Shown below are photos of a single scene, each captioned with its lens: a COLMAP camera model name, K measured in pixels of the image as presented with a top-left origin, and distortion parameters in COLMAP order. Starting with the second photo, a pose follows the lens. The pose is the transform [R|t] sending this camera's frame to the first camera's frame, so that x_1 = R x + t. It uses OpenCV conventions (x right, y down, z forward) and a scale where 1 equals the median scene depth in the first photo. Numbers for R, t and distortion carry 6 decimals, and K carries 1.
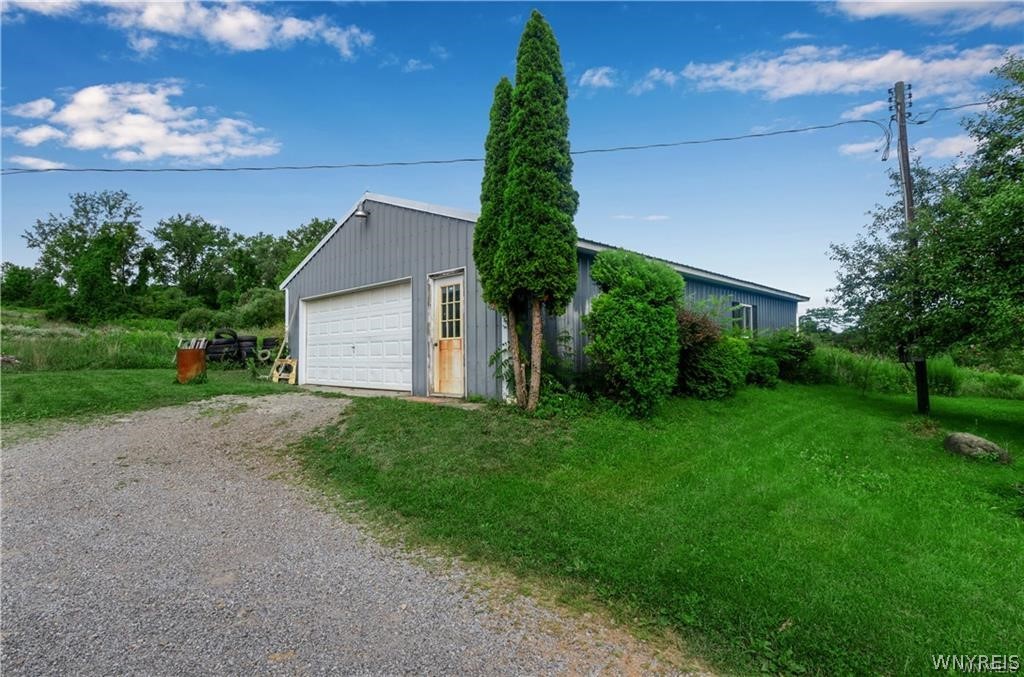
lens RADIAL K [[533.0, 0, 512.0], [0, 533.0, 338.5], [0, 0, 1]] dist [0.000751, 0.000376]
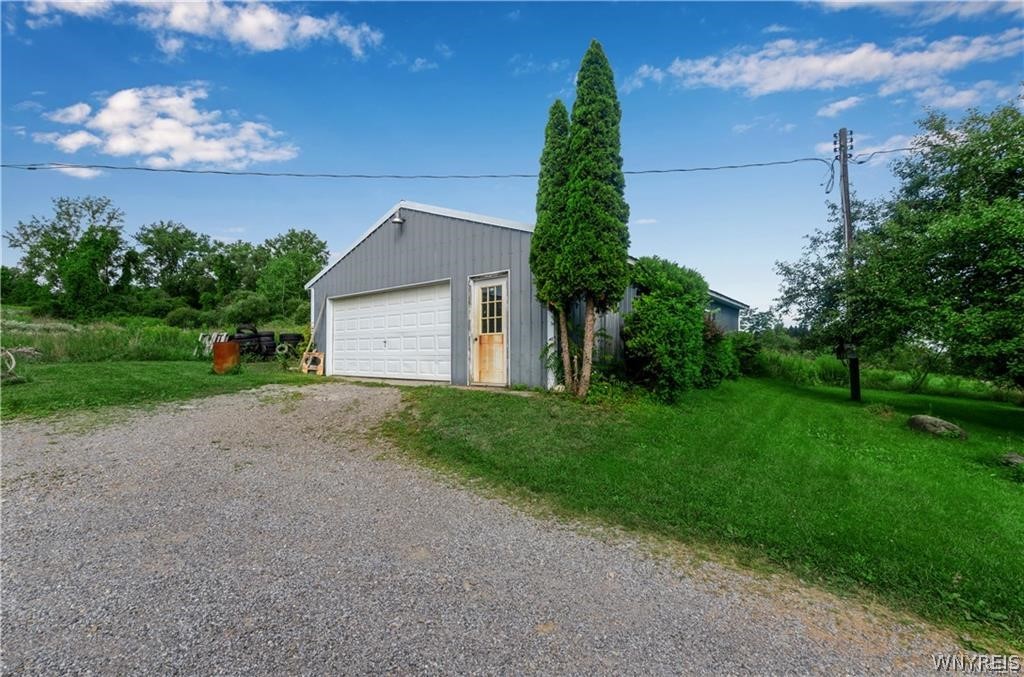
lens RADIAL K [[456.3, 0, 511.8], [0, 456.3, 347.8], [0, 0, 1]] dist [0.002629, -0.000317]
pose [[0.995336, 0.009585, 0.095988, -0.159844], [-0.011391, 0.999768, 0.018279, 0.010944], [-0.095791, -0.019287, 0.995215, 0.037943]]
